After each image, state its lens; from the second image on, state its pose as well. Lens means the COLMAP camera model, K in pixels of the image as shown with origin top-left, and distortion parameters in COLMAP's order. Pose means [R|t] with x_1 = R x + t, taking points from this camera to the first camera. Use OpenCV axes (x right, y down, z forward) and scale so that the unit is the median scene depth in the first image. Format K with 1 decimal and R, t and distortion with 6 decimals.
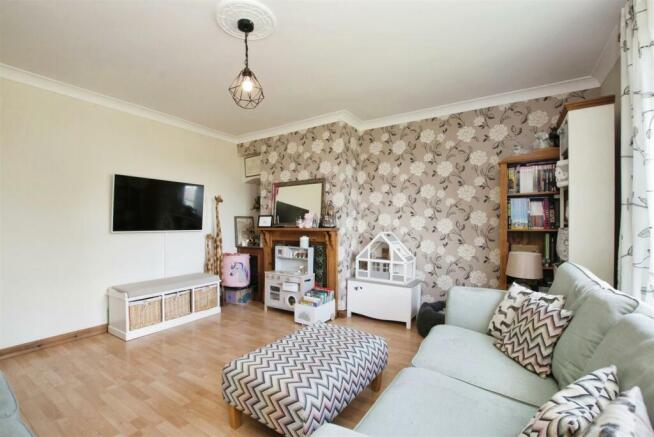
lens RADIAL K [[304.4, 0, 324.5], [0, 304.4, 220.8], [0, 0, 1]] dist [-0.000370, -0.022125]
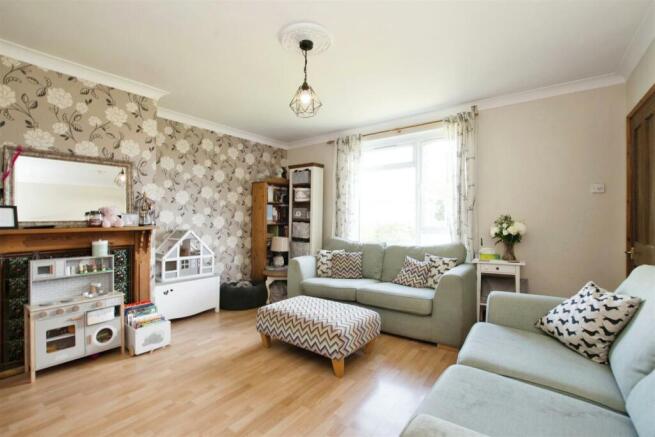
lens RADIAL K [[294.7, 0, 327.5], [0, 294.7, 218.5], [0, 0, 1]] dist [-0.000102, -0.000065]
pose [[0.062362, 0.003630, 0.998047, -0.738227], [-0.007060, 0.999970, -0.003195, 0.001559], [-0.998029, -0.006847, 0.062386, 0.469562]]
